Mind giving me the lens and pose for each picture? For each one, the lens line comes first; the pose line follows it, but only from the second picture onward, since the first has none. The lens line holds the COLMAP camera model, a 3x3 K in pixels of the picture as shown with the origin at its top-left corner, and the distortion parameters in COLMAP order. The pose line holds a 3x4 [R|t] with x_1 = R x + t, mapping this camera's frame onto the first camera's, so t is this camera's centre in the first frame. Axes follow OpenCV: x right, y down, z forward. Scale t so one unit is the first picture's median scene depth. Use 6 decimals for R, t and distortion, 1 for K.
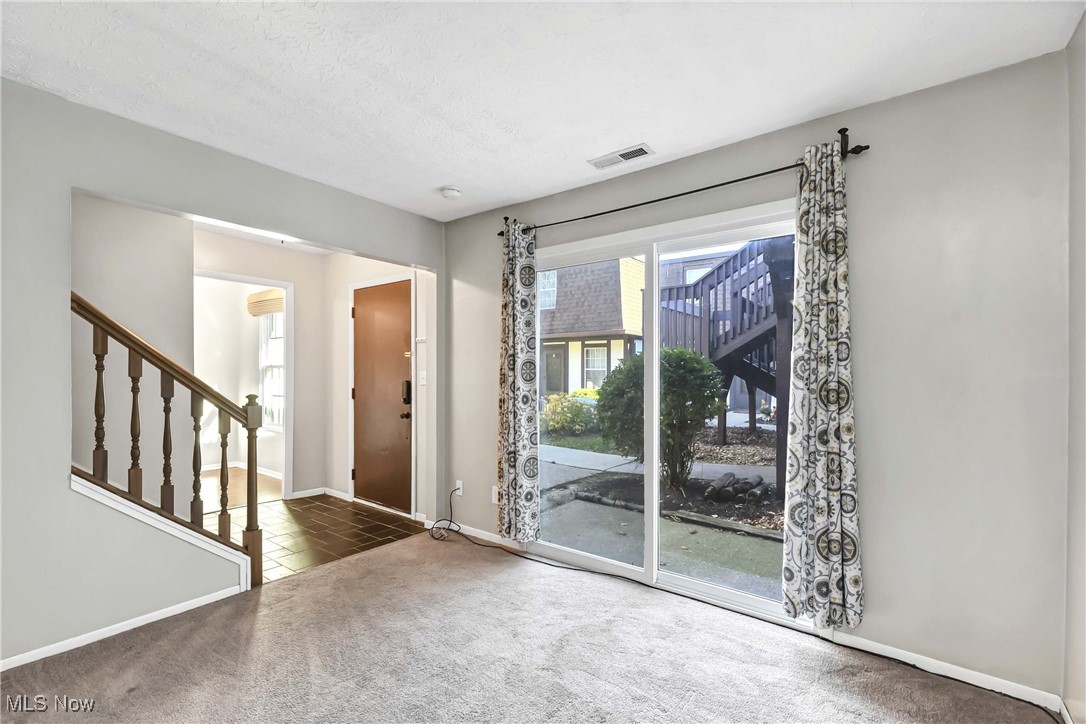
lens RADIAL K [[467.6, 0, 548.5], [0, 467.6, 371.4], [0, 0, 1]] dist [0.001929, -0.000255]
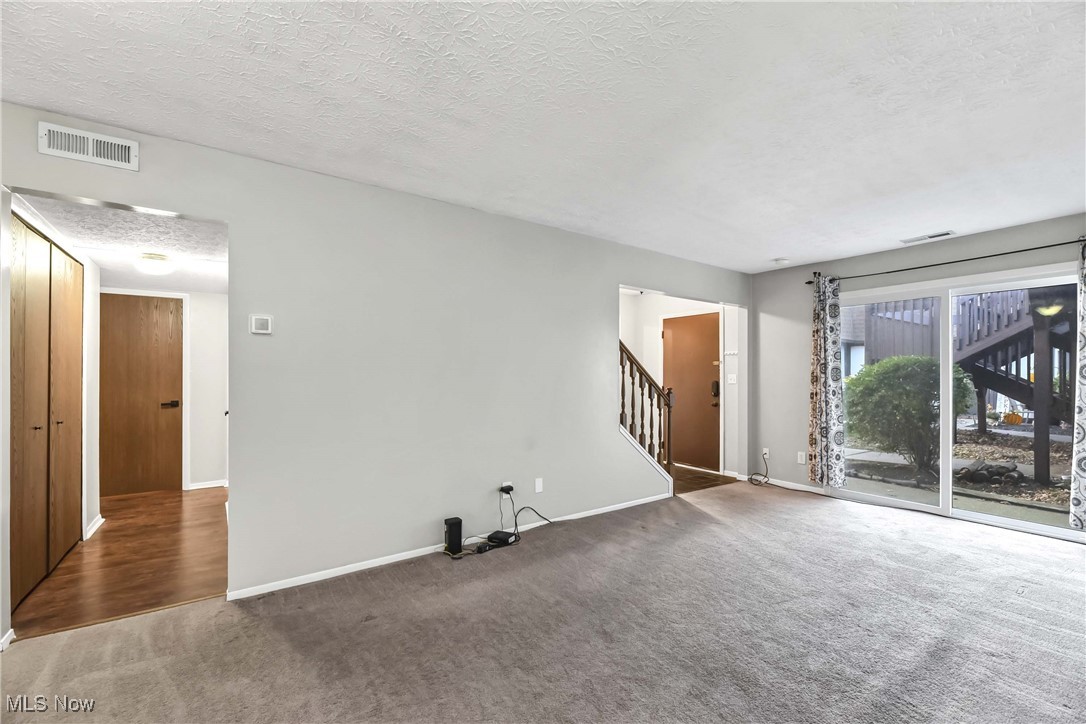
lens RADIAL K [[444.6, 0, 550.4], [0, 444.6, 370.9], [0, 0, 1]] dist [-0.007498, 0.000214]
pose [[0.949055, -0.001849, -0.315106, -0.459386], [-0.001668, 0.999939, -0.010891, 0.005906], [0.315107, 0.010862, 0.948994, -0.635978]]
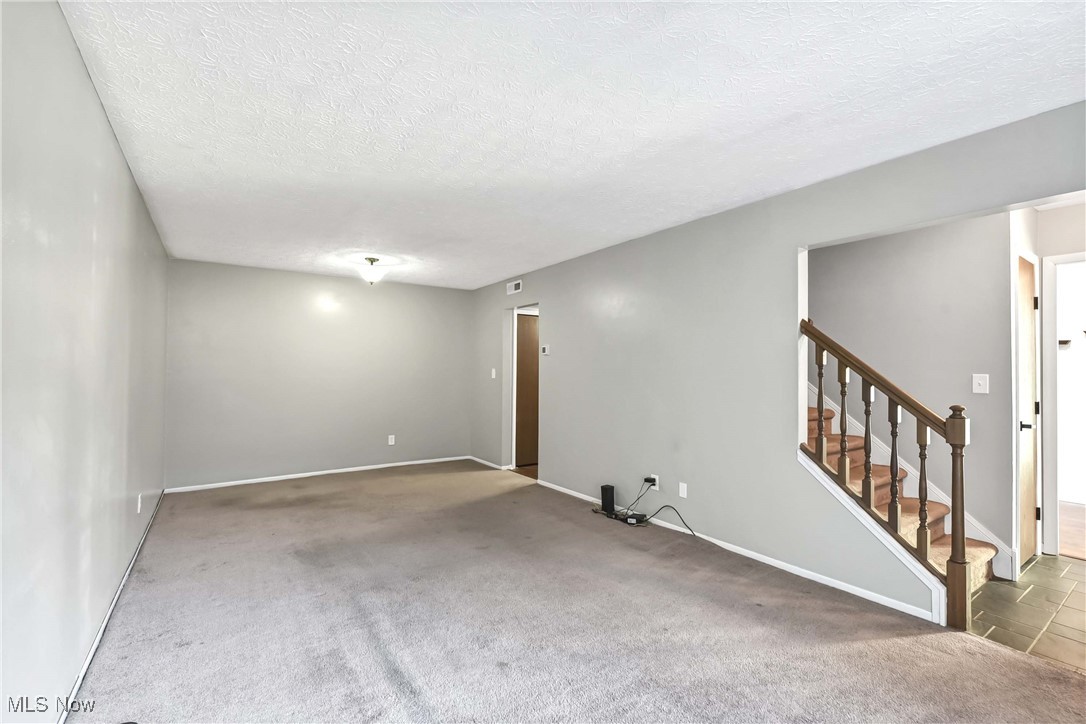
lens RADIAL K [[467.6, 0, 552.1], [0, 467.6, 363.9], [0, 0, 1]] dist [0.001929, -0.000255]
pose [[-0.300413, -0.021696, -0.953562, 0.367073], [-0.012007, 0.999748, -0.018964, -0.002451], [0.953734, 0.005753, -0.300598, 0.468834]]
